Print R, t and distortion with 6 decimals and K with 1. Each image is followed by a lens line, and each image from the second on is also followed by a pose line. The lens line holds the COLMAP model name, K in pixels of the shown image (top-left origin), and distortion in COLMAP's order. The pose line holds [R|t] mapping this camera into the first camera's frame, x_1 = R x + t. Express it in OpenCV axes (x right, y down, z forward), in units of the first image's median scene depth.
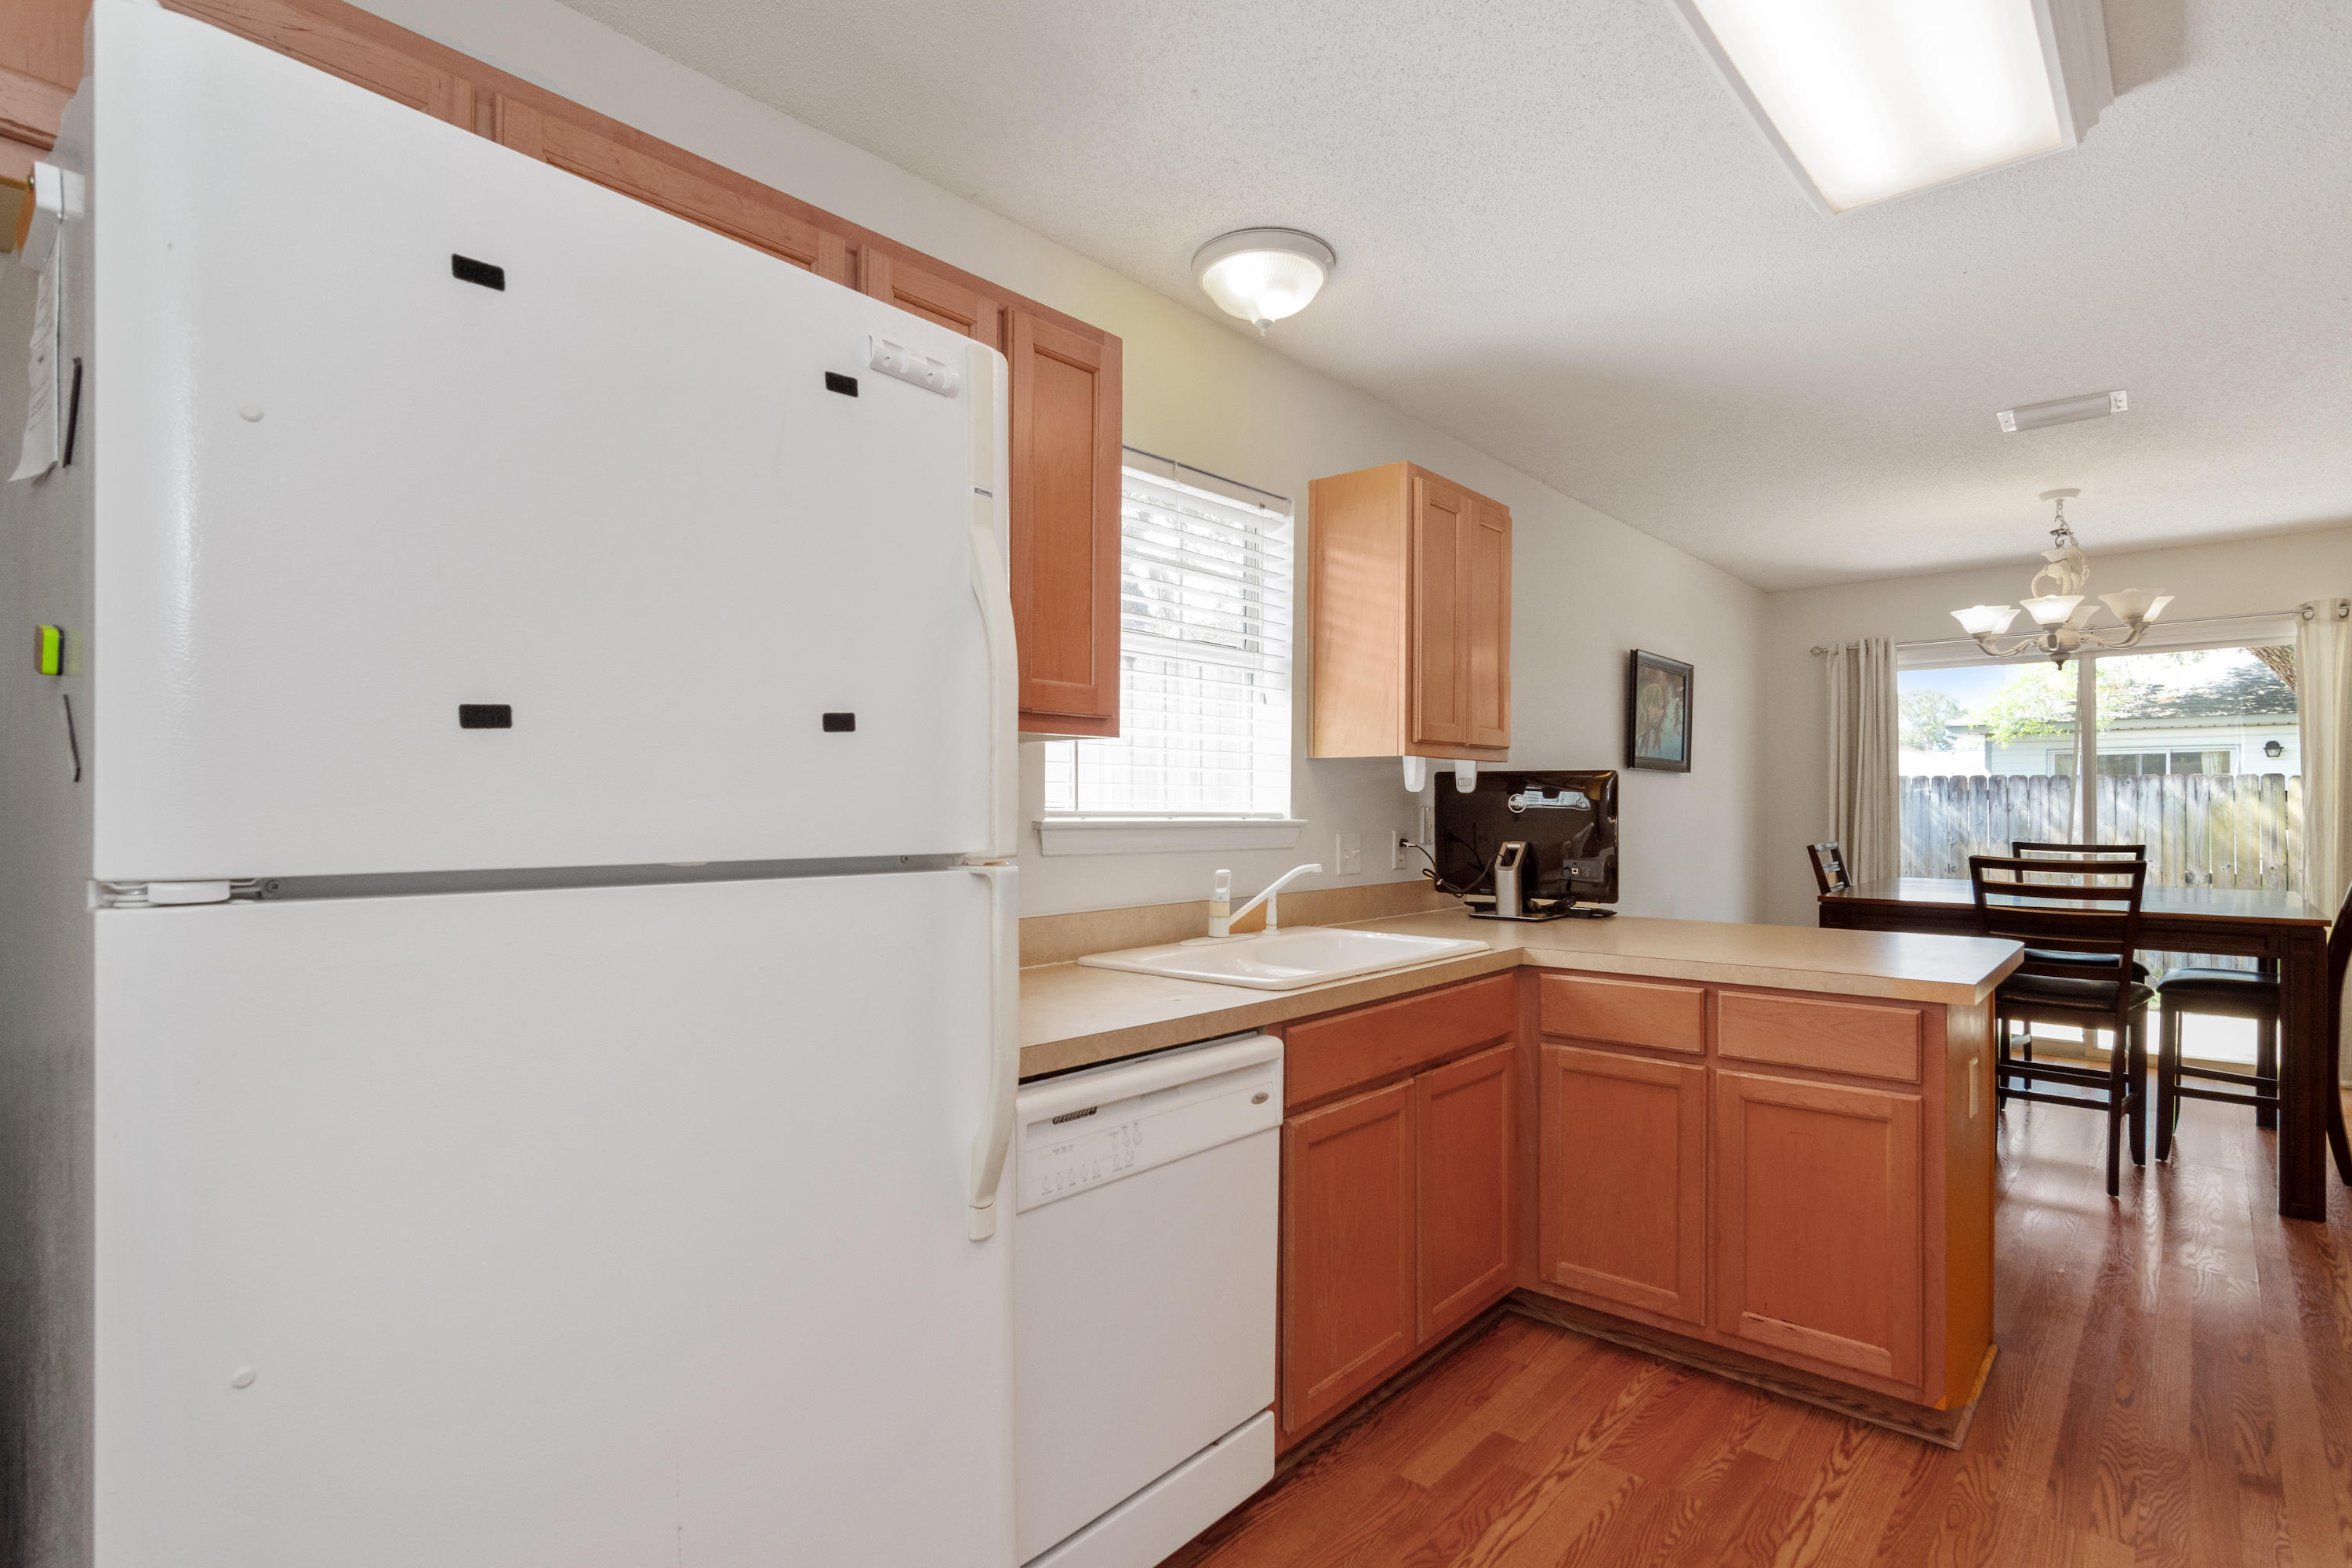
lens RADIAL K [[1134.7, 0, 1239.9], [0, 1134.7, 813.9], [0, 0, 1]] dist [0.013296, -0.000234]
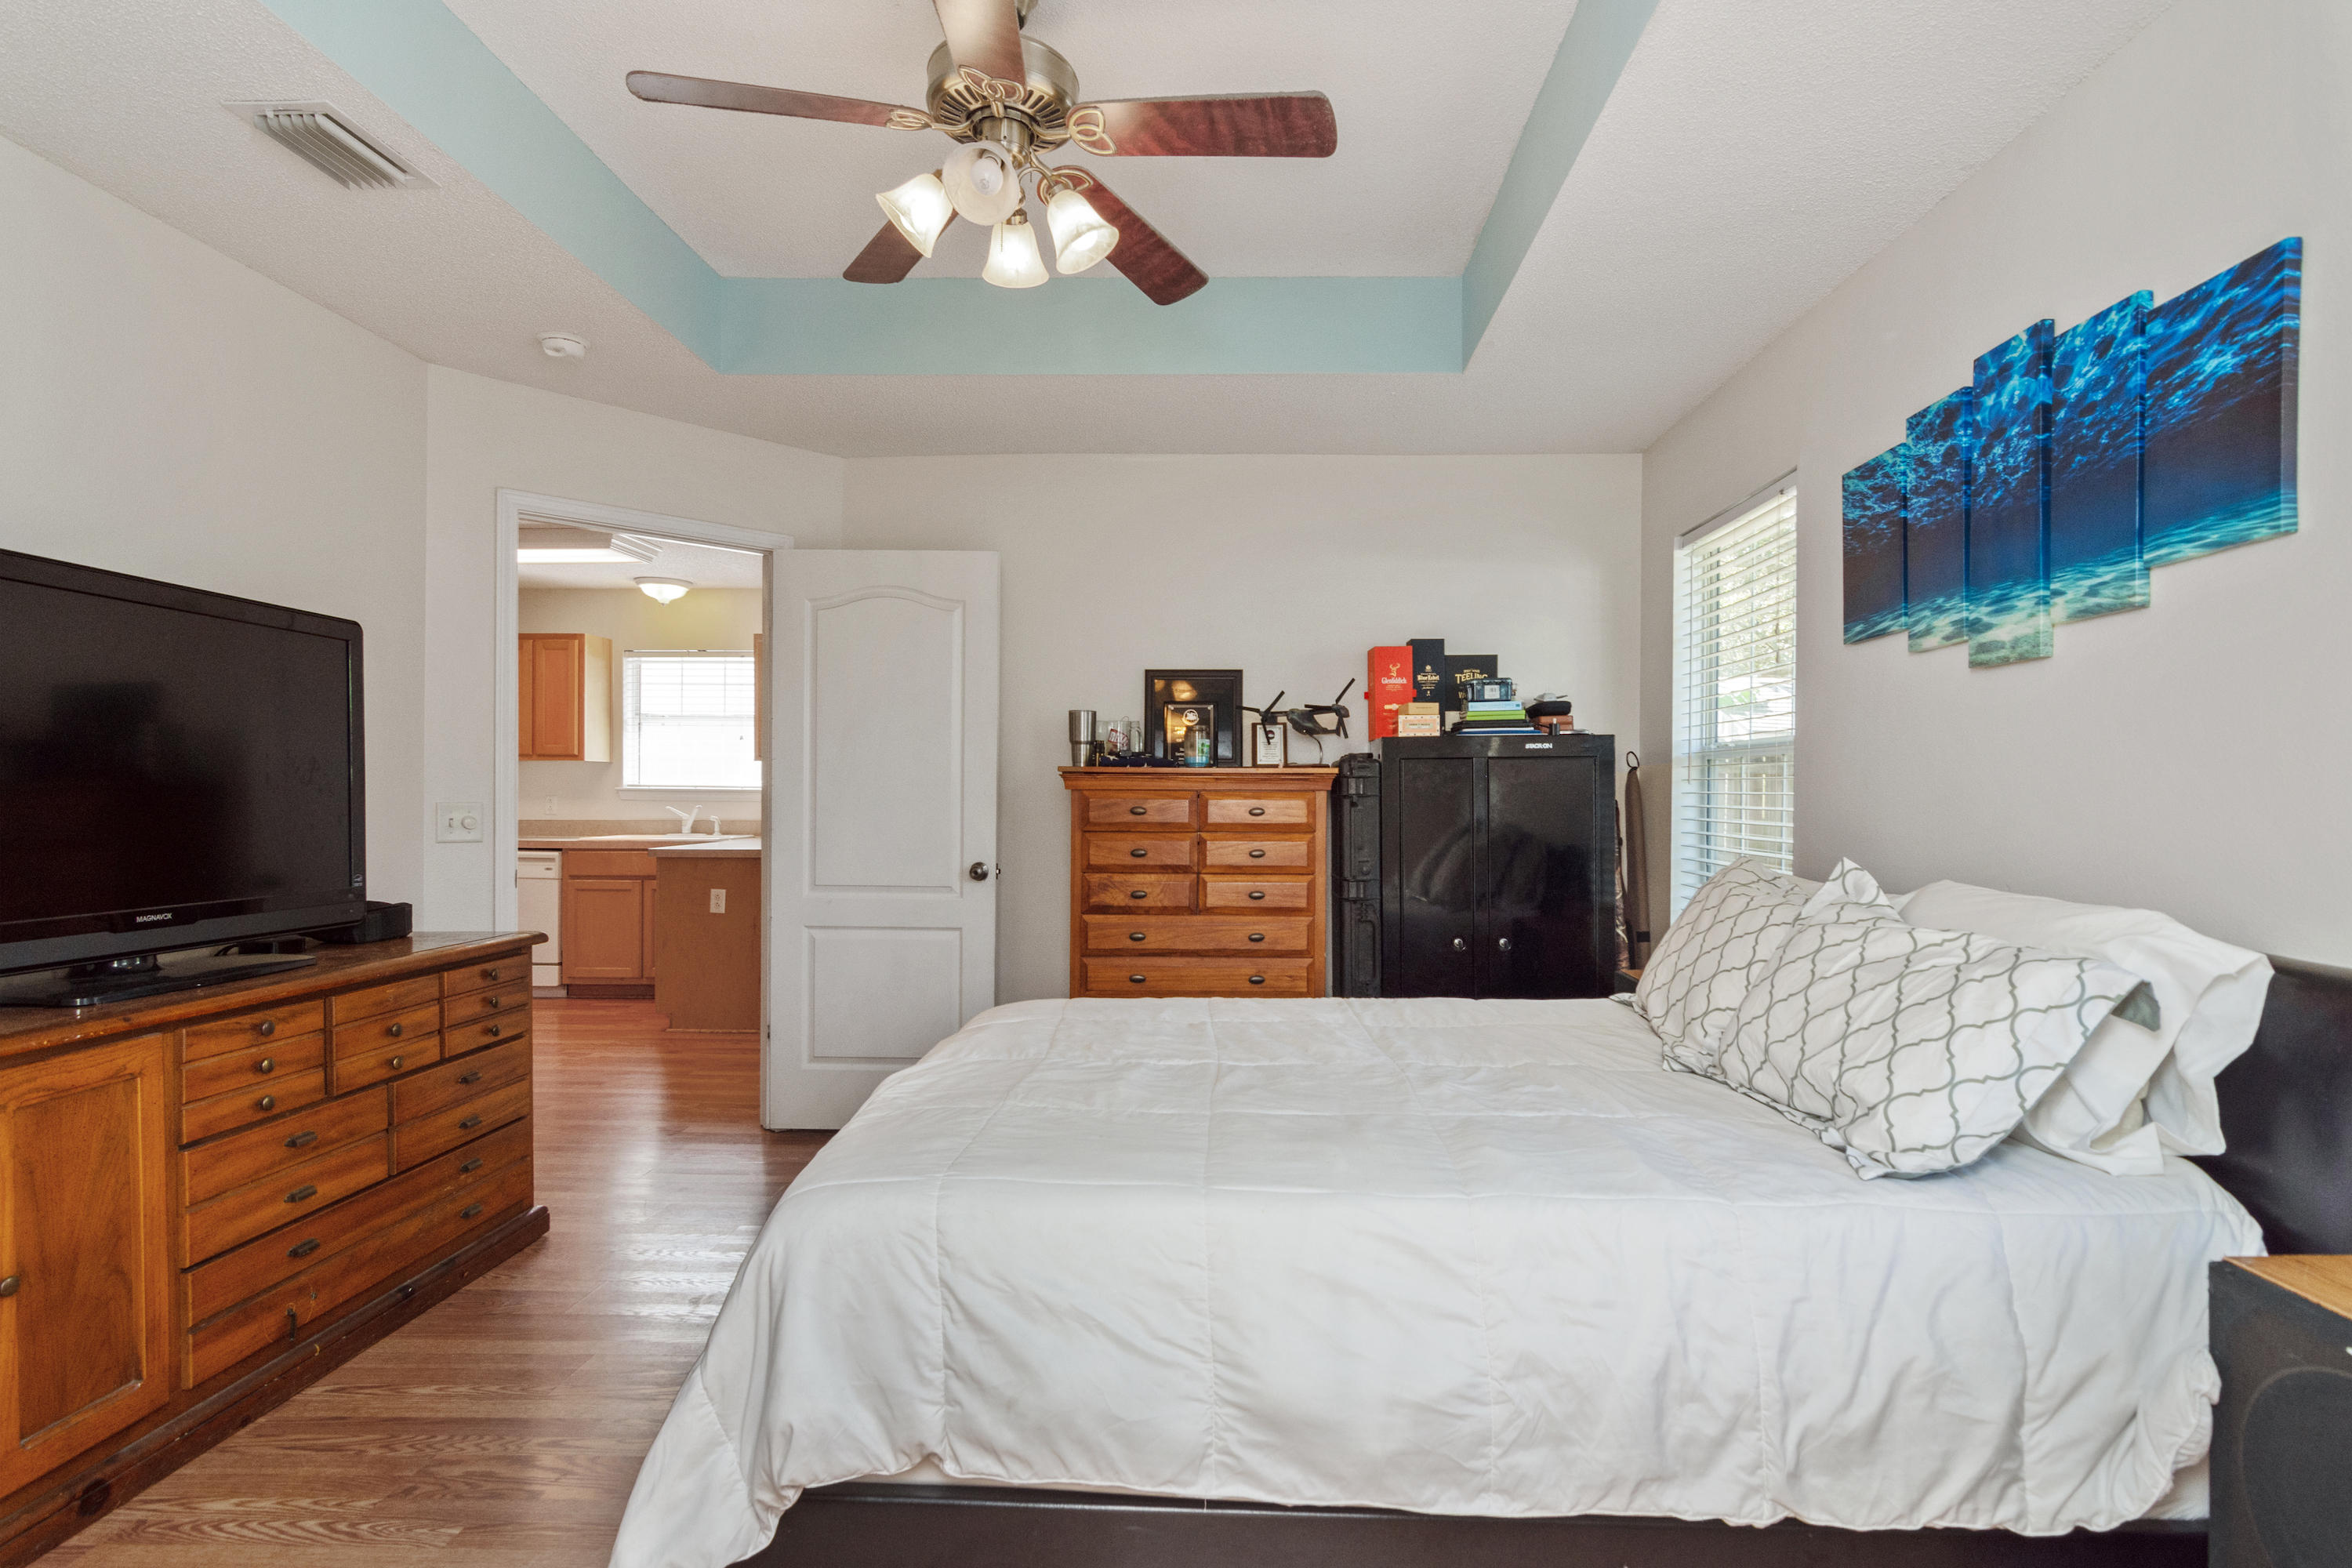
lens RADIAL K [[1182.5, 0, 1178.3], [0, 1182.5, 779.8], [0, 0, 1]] dist [-0.003700, 0.000426]
pose [[0.630717, -0.000470, -0.776013, 3.366526], [-0.005893, 0.999968, -0.005396, -0.006645], [0.775991, 0.007976, 0.630694, 0.209566]]
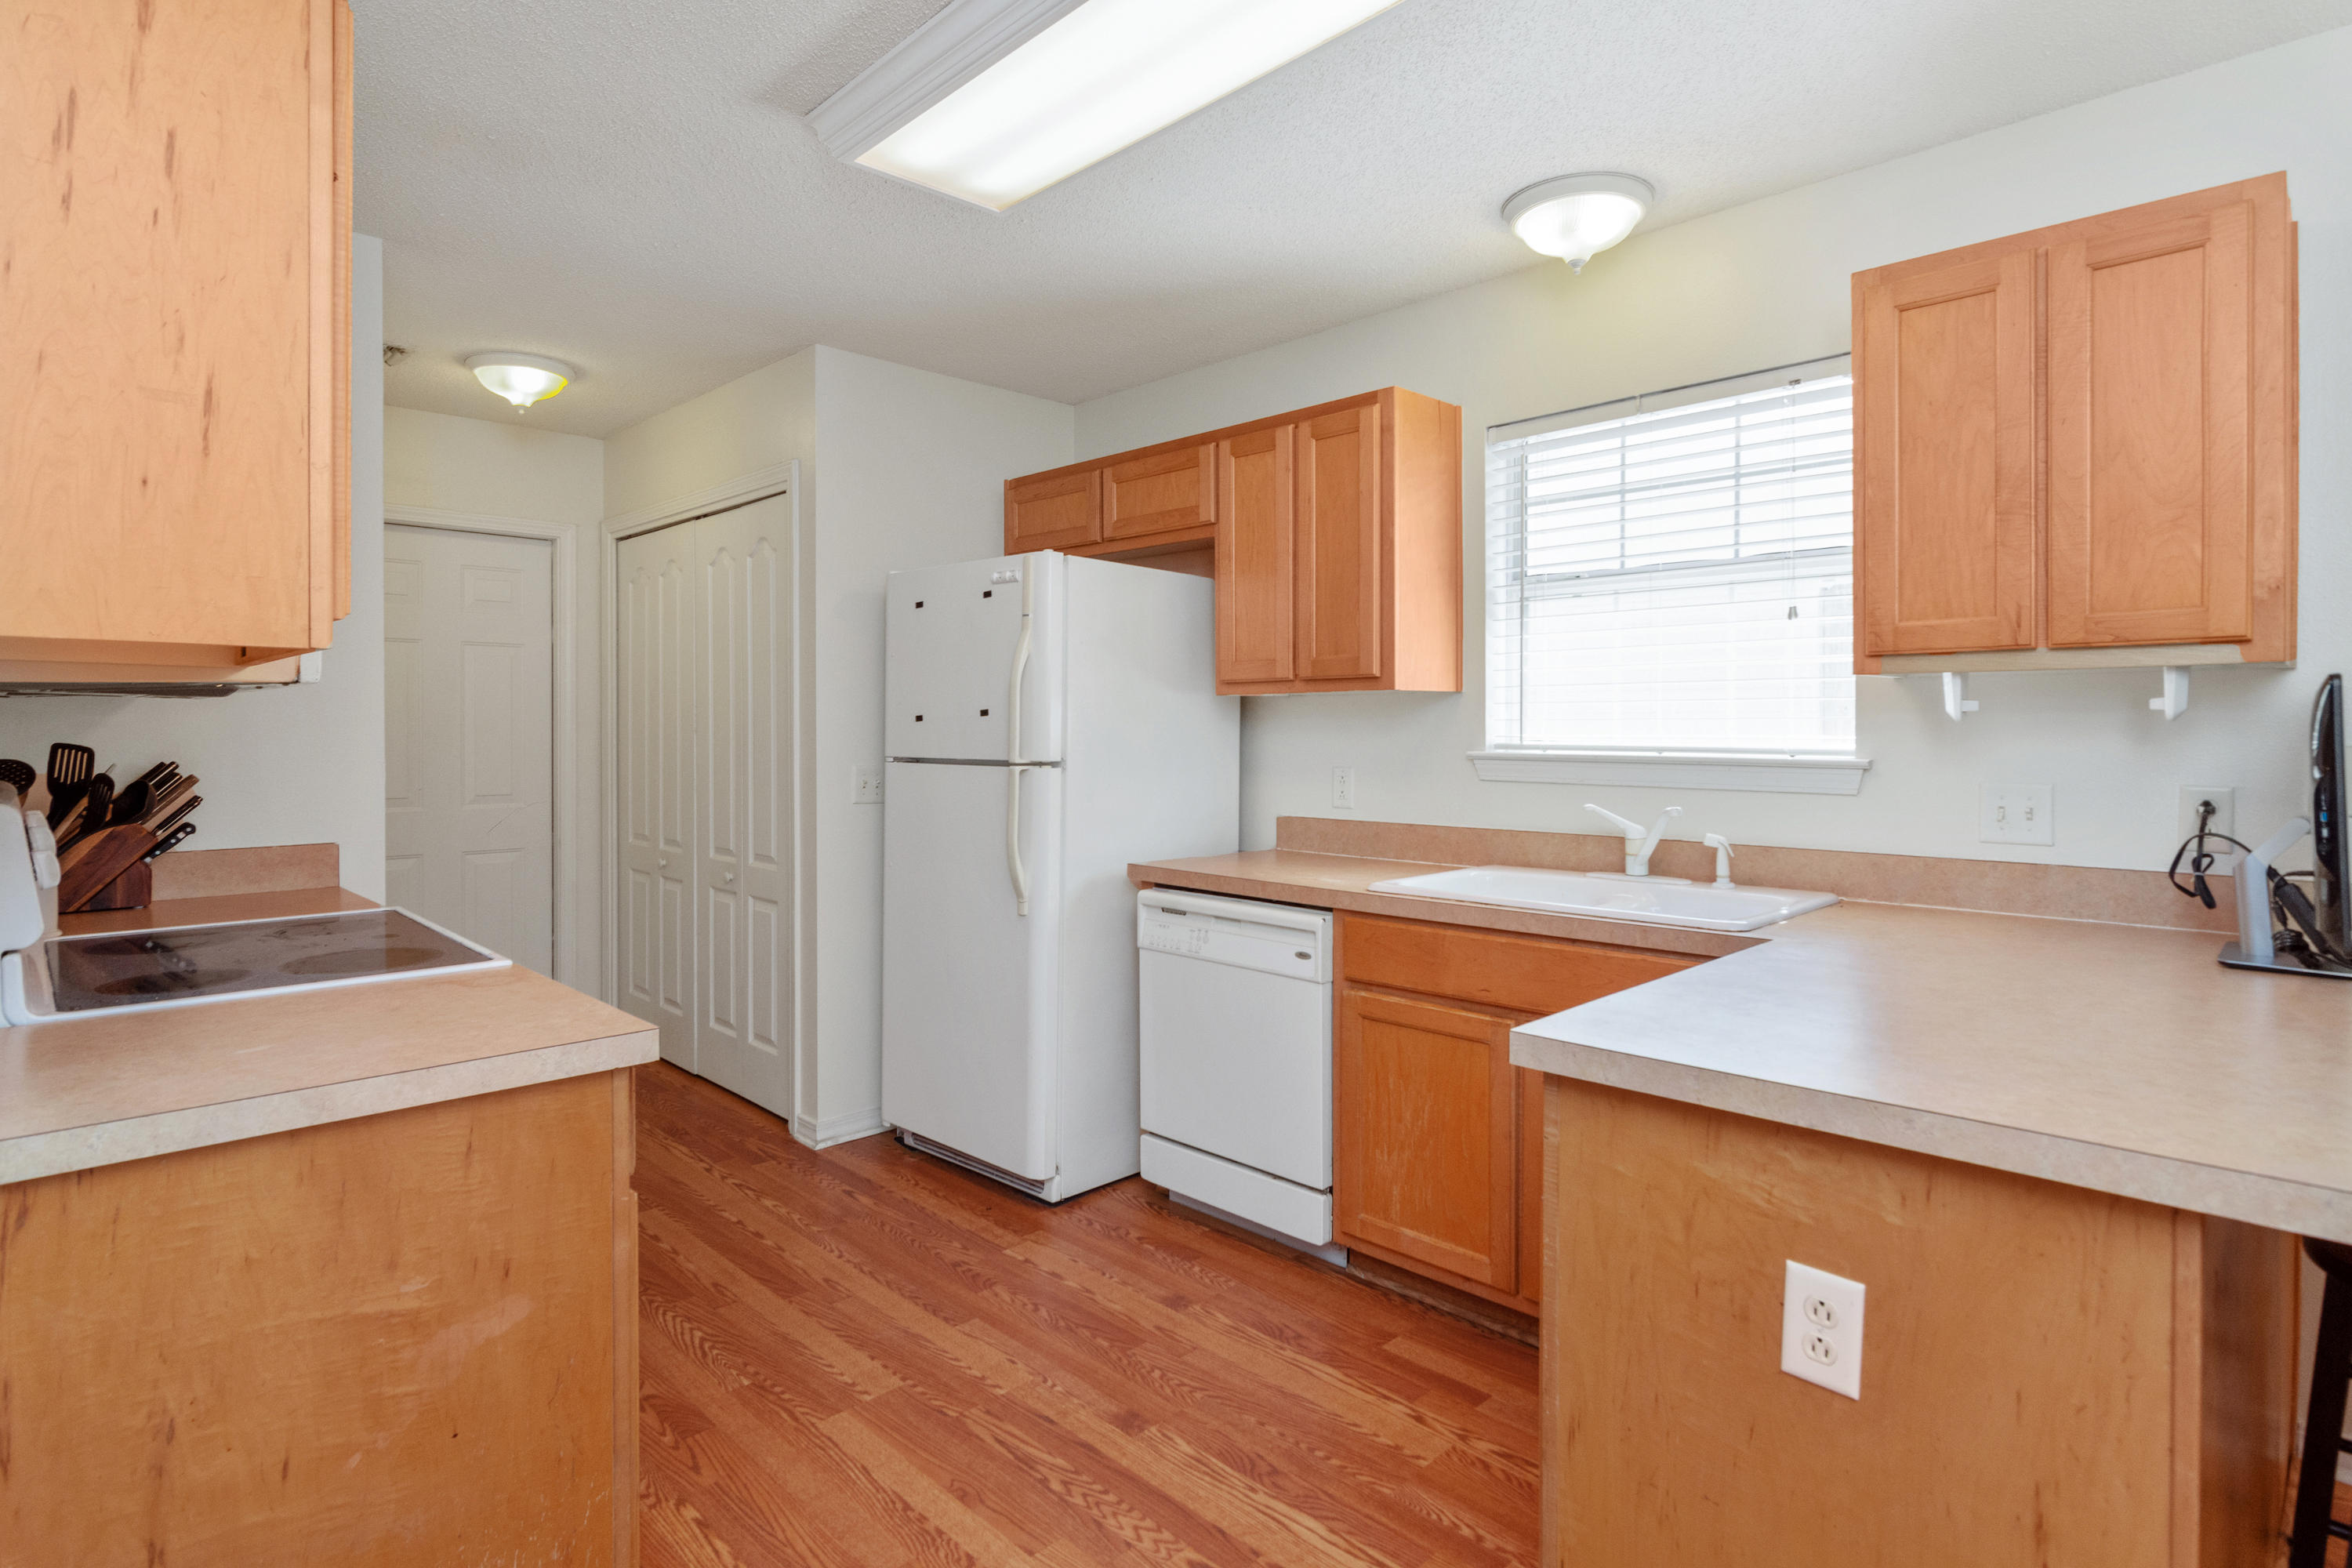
lens RADIAL K [[1188.0, 0, 1123.5], [0, 1188.0, 738.0], [0, 0, 1]] dist [0.001033, -0.000104]
pose [[-0.100479, 0.008924, -0.994899, 1.267264], [-0.003620, 0.999950, 0.009335, -0.021119], [0.994933, 0.004539, -0.100442, 0.804096]]
